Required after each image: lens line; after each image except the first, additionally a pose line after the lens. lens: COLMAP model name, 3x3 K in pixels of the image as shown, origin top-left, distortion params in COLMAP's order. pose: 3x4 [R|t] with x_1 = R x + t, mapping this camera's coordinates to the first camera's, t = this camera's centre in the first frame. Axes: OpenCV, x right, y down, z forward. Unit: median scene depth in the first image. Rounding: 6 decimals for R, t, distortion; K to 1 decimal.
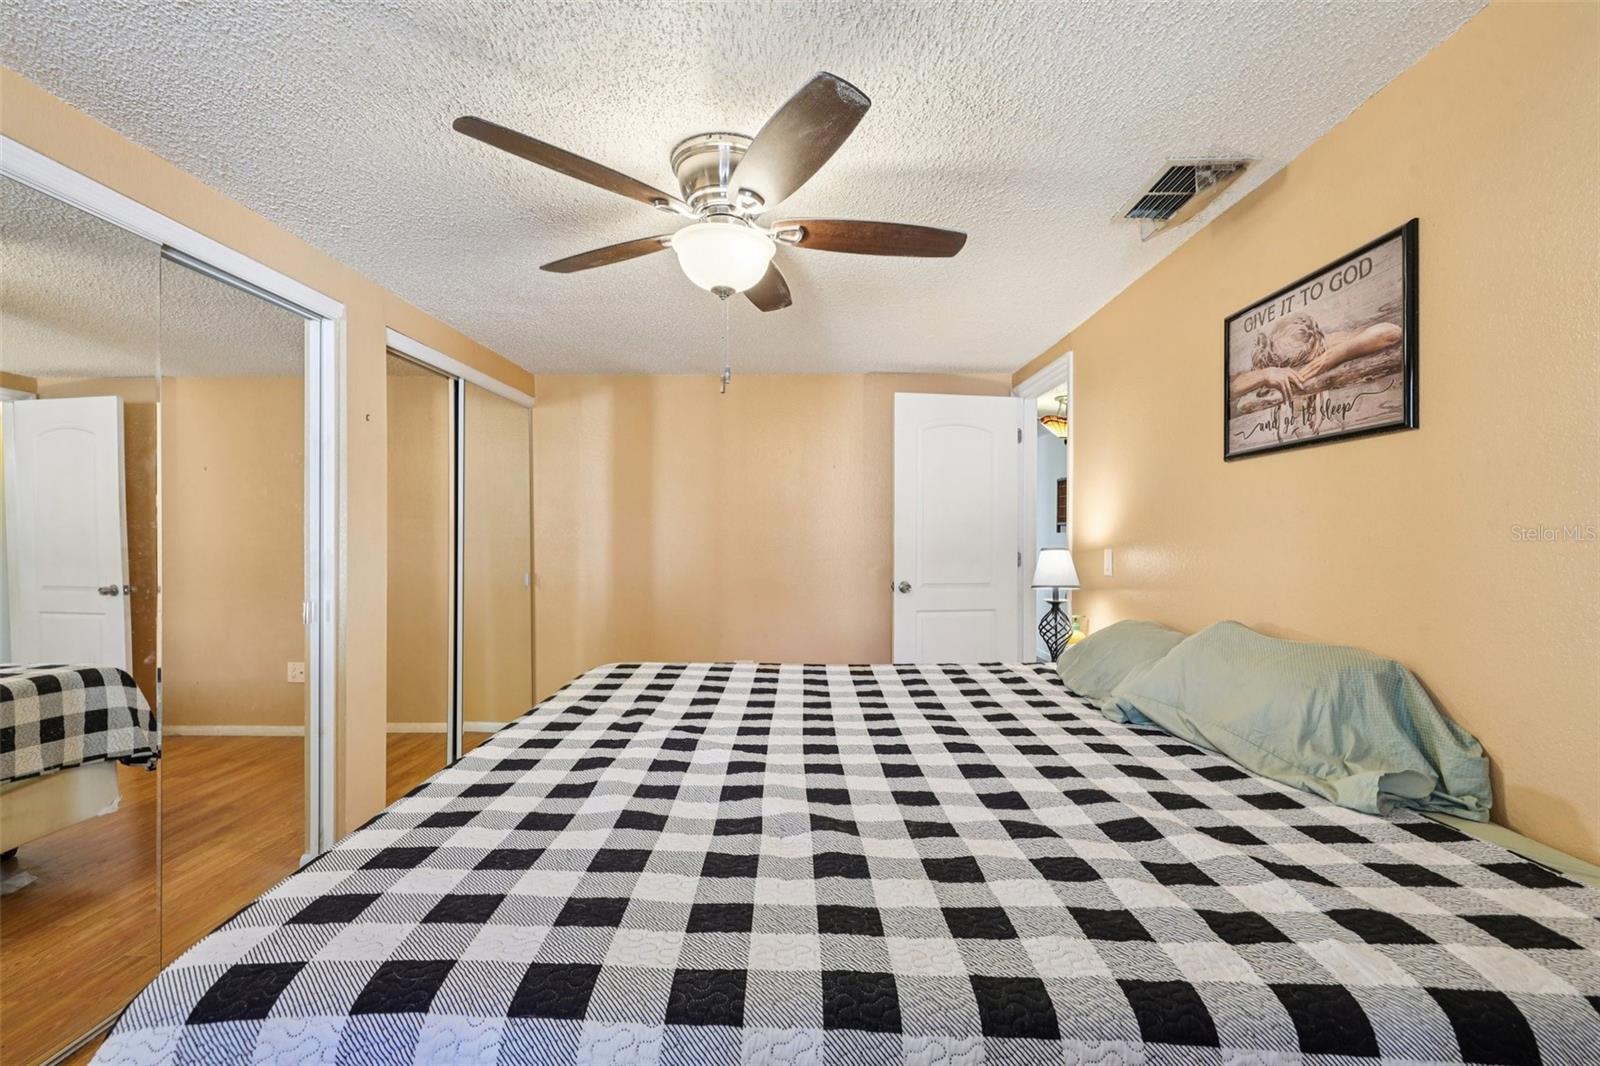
lens RADIAL K [[681.3, 0, 799.0], [0, 681.3, 534.0], [0, 0, 1]] dist [0.009375, 0.000317]
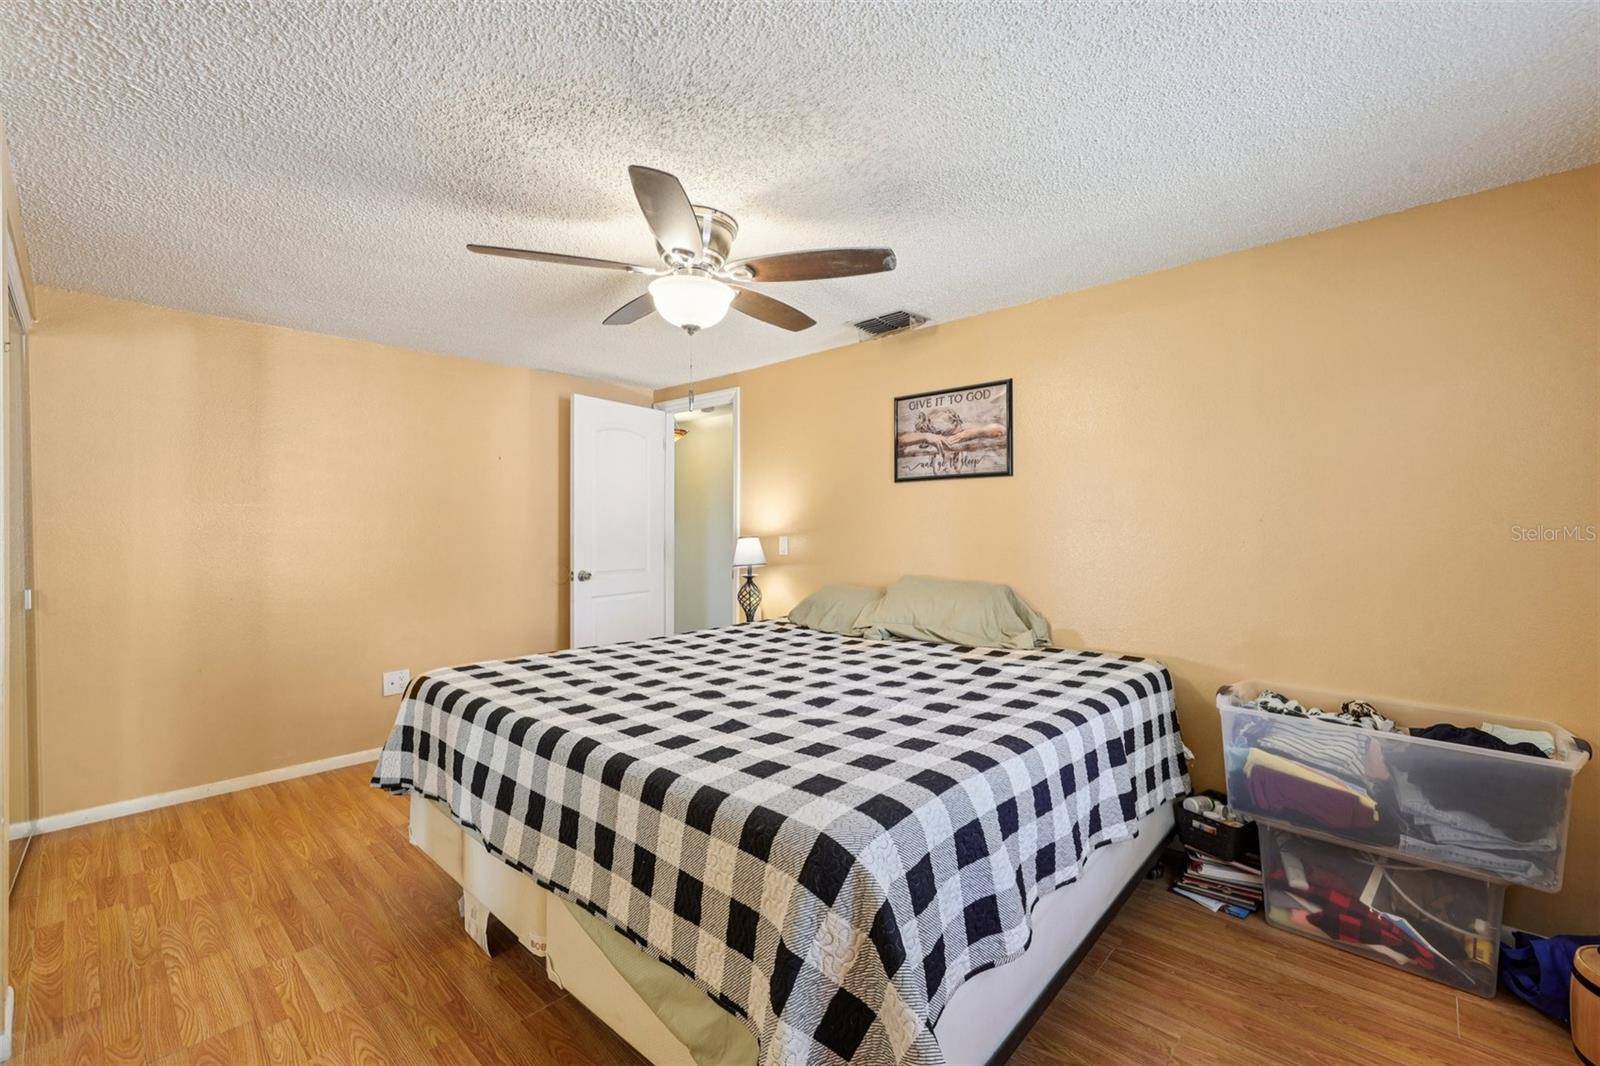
lens RADIAL K [[681.3, 0, 800.7], [0, 681.3, 529.0], [0, 0, 1]] dist [0.009375, 0.000317]
pose [[0.682790, -0.008308, 0.730567, -0.869045], [0.004543, 0.999964, 0.007125, -0.004329], [-0.730600, -0.001546, 0.682803, 0.019897]]
